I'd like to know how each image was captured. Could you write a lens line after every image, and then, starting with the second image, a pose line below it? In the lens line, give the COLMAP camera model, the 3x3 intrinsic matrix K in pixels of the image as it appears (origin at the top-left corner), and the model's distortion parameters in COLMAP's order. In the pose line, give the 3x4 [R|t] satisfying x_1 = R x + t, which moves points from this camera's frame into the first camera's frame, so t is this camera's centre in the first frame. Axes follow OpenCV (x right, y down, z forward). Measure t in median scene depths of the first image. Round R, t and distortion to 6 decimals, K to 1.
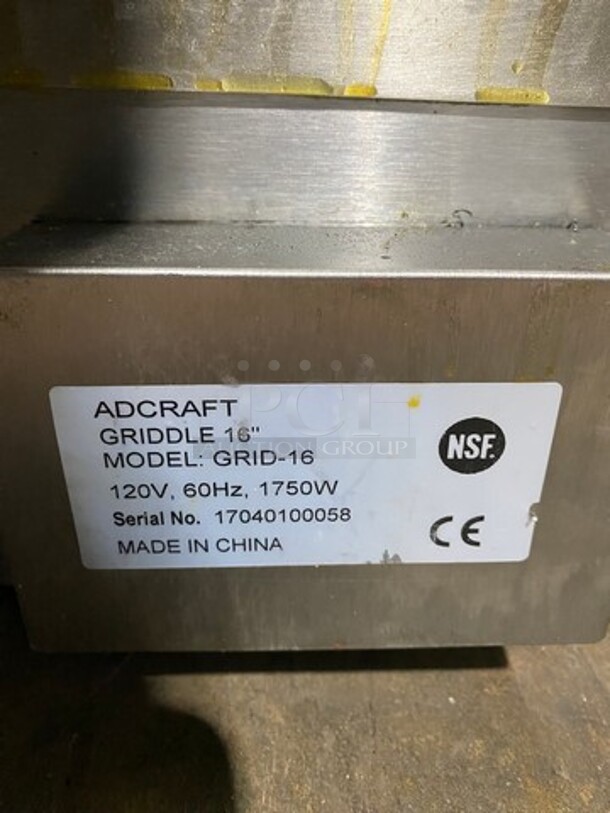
lens RADIAL K [[603.1, 0, 305.0], [0, 603.1, 406.5], [0, 0, 1]] dist [0.062462, -0.006353]
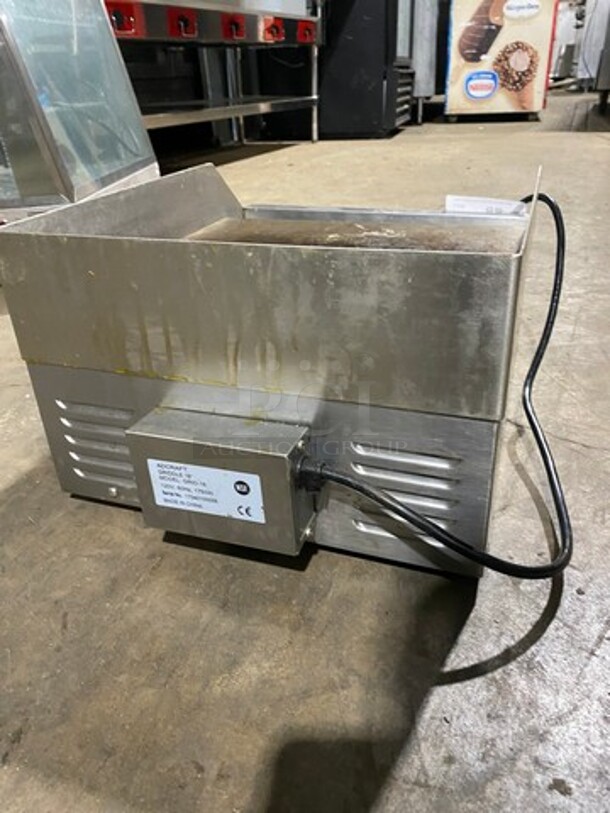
lens RADIAL K [[603.1, 0, 305.0], [0, 603.1, 406.5], [0, 0, 1]] dist [0.062462, -0.006353]
pose [[0.929615, 0.108565, -0.352179, 1.831913], [-0.103192, 0.994078, 0.034054, -0.583546], [0.353791, 0.004684, 0.935313, -2.288685]]
